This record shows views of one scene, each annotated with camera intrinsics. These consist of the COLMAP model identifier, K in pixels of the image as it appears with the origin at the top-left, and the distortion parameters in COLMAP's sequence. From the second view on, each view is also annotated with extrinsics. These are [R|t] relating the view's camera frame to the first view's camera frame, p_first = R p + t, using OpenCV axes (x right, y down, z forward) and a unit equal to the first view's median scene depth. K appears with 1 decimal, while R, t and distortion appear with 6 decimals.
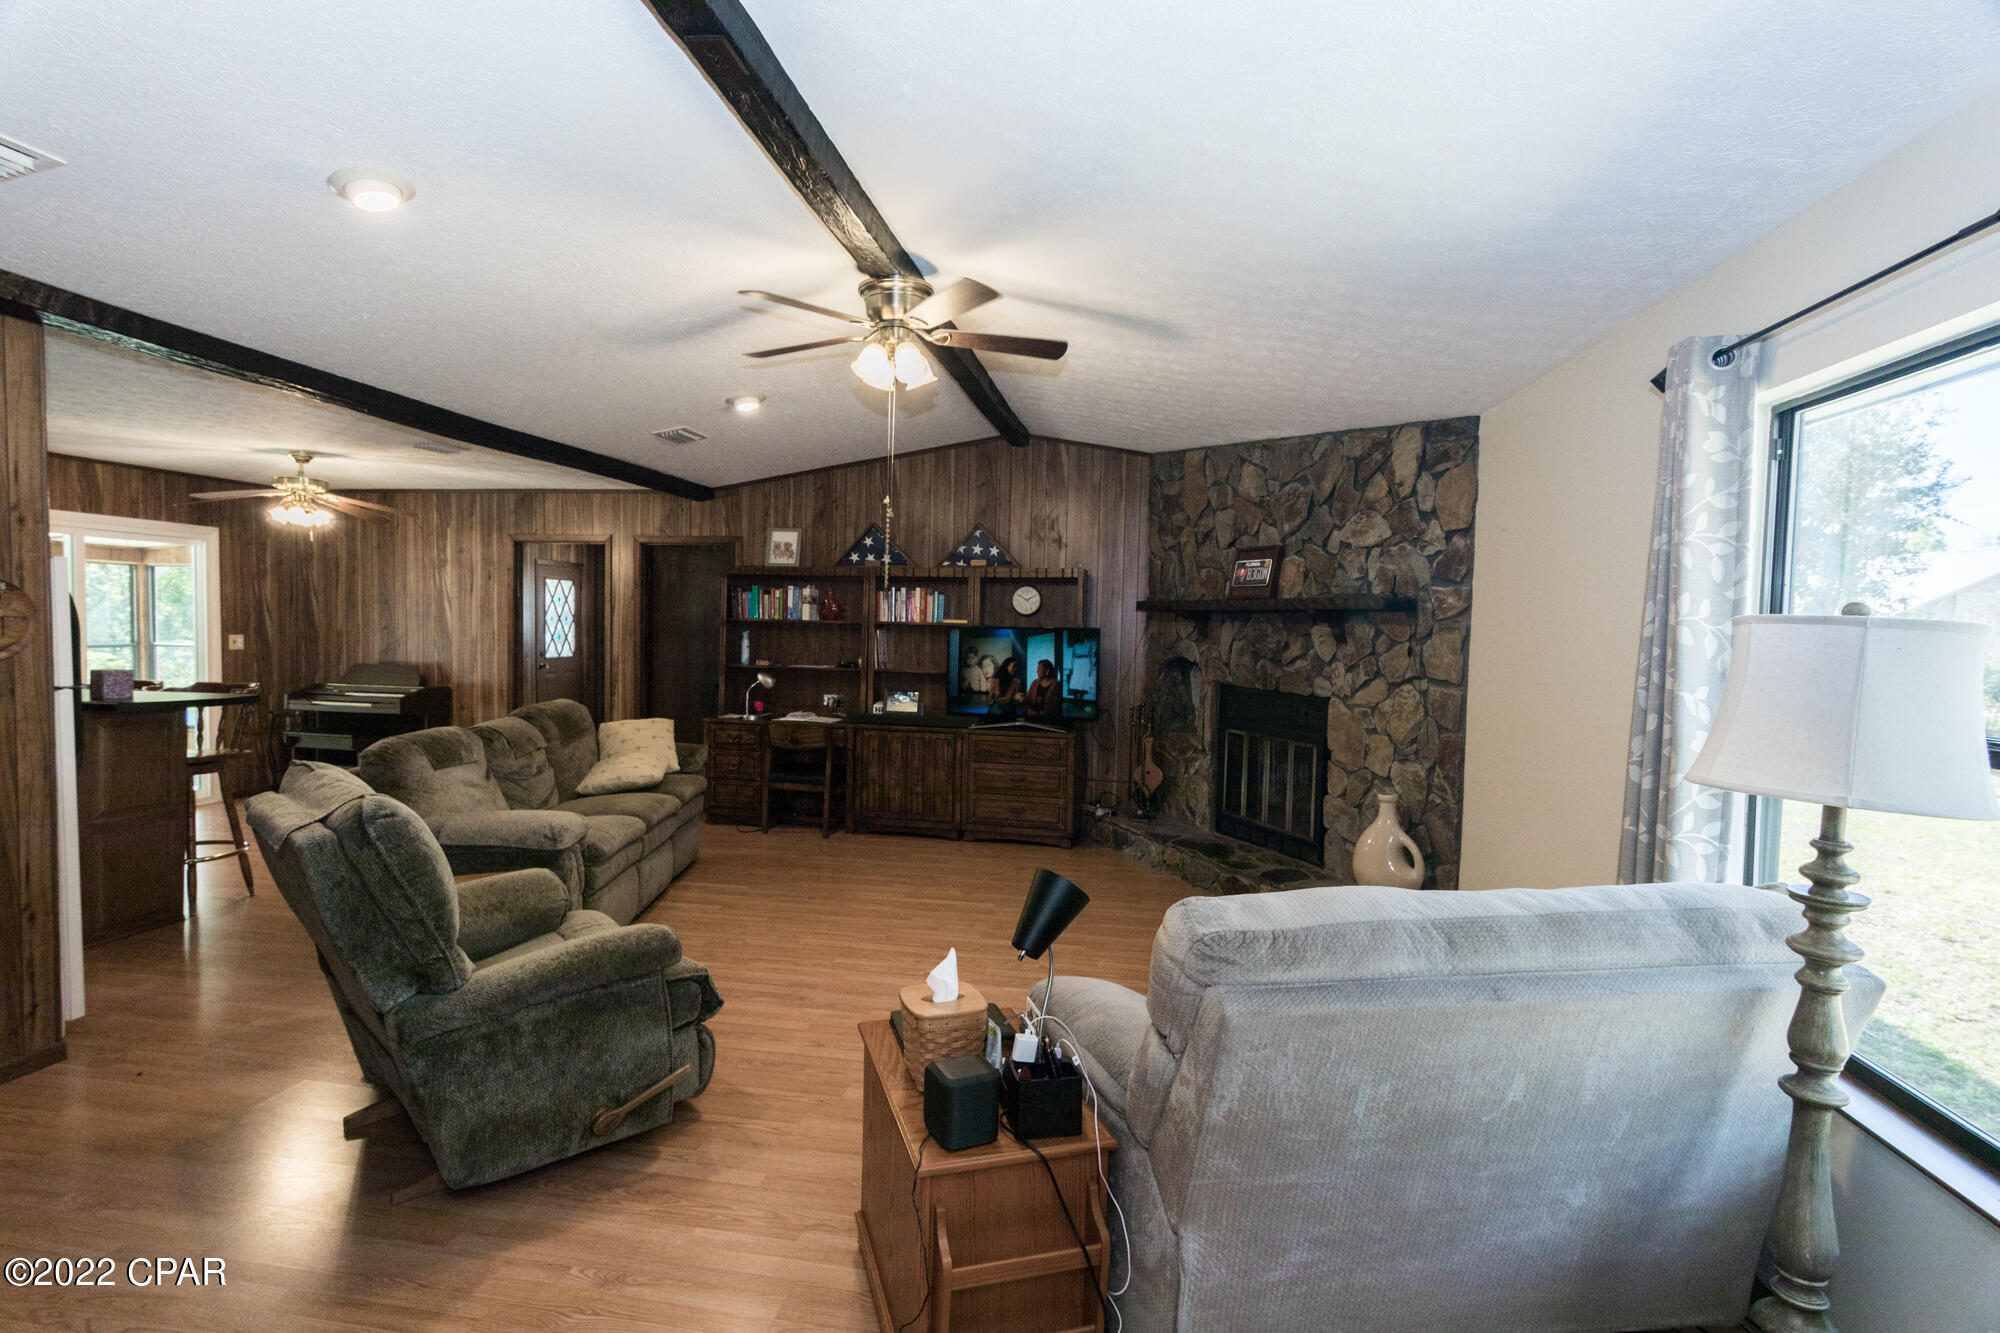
lens RADIAL K [[963.0, 0, 987.1], [0, 963.0, 678.0], [0, 0, 1]] dist [-0.000260, 0.000538]
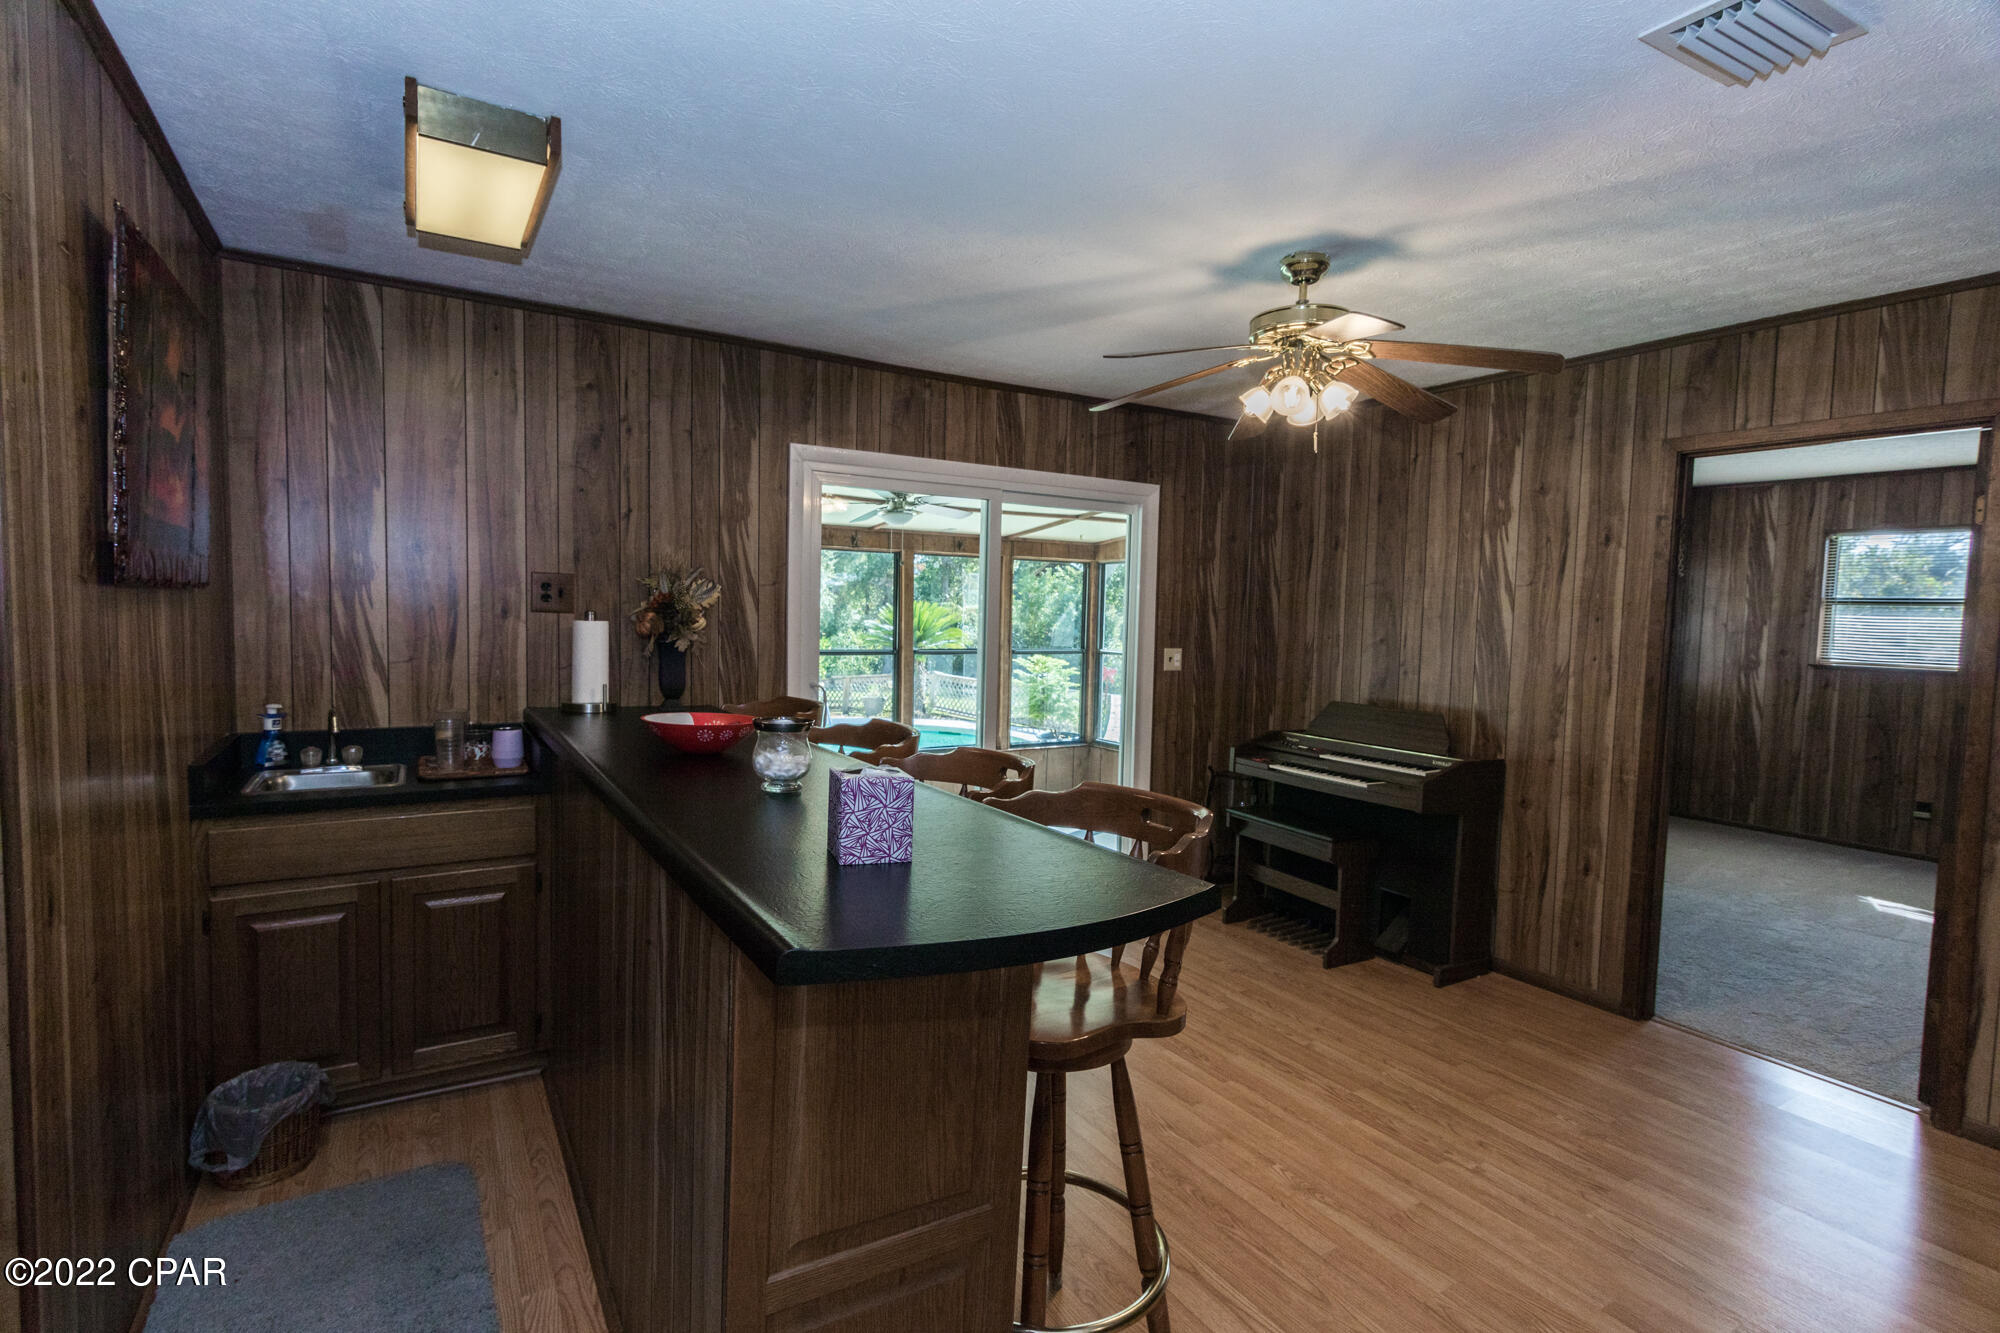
lens RADIAL K [[963.0, 0, 1009.7], [0, 963.0, 669.9], [0, 0, 1]] dist [-0.000260, 0.000538]
pose [[0.672412, 0.039465, -0.739124, -0.368915], [-0.048868, 0.998766, 0.008870, -0.030741], [0.738562, 0.030155, 0.673511, 0.476338]]
